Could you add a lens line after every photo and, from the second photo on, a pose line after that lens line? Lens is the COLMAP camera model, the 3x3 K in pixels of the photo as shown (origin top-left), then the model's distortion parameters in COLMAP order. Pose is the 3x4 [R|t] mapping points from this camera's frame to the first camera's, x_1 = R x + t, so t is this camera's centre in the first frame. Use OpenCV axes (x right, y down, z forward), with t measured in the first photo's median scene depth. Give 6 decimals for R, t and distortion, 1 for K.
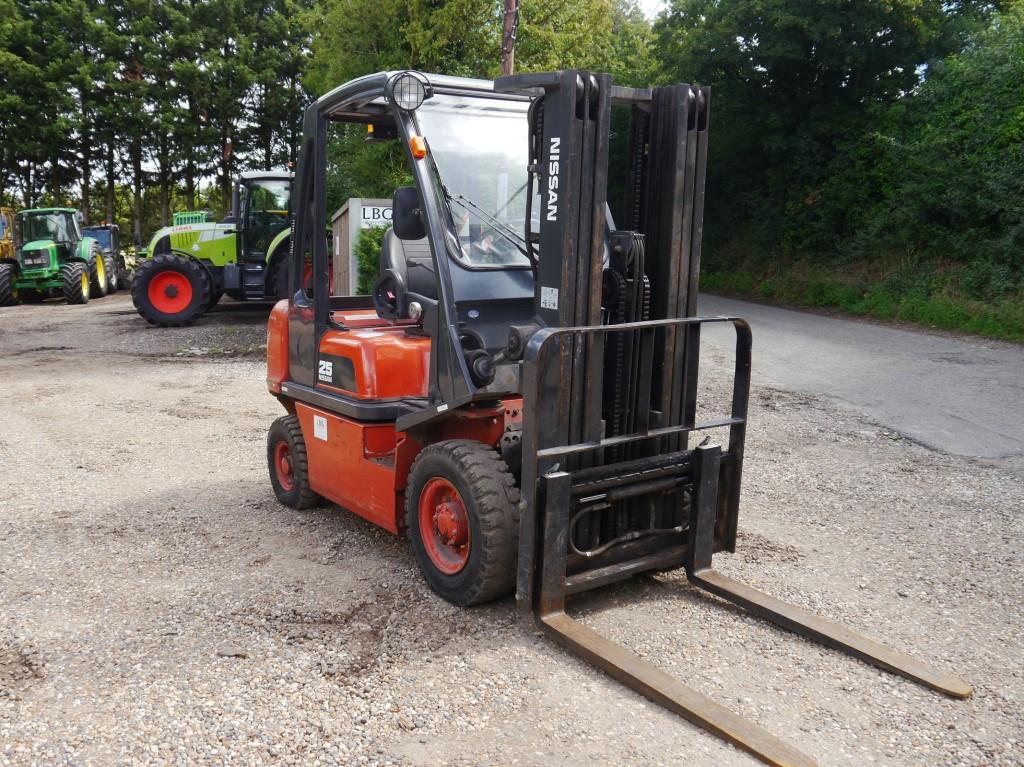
lens RADIAL K [[899.8, 0, 510.8], [0, 899.8, 354.6], [0, 0, 1]] dist [-0.023375, -0.012938]
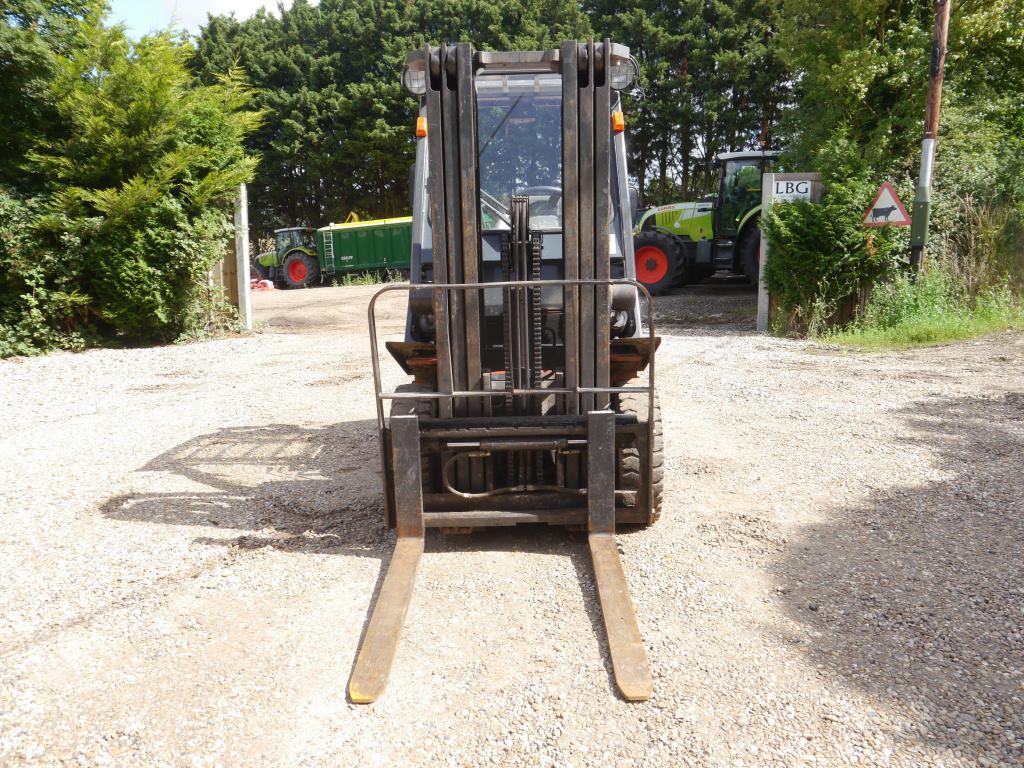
lens RADIAL K [[838.3, 0, 520.4], [0, 838.3, 383.0], [0, 0, 1]] dist [-0.033862, 0.005155]
pose [[0.827869, 0.085583, -0.554354, 0.577602], [-0.047983, 0.995474, 0.082028, -0.000562], [0.558866, -0.041309, 0.828229, 0.167132]]
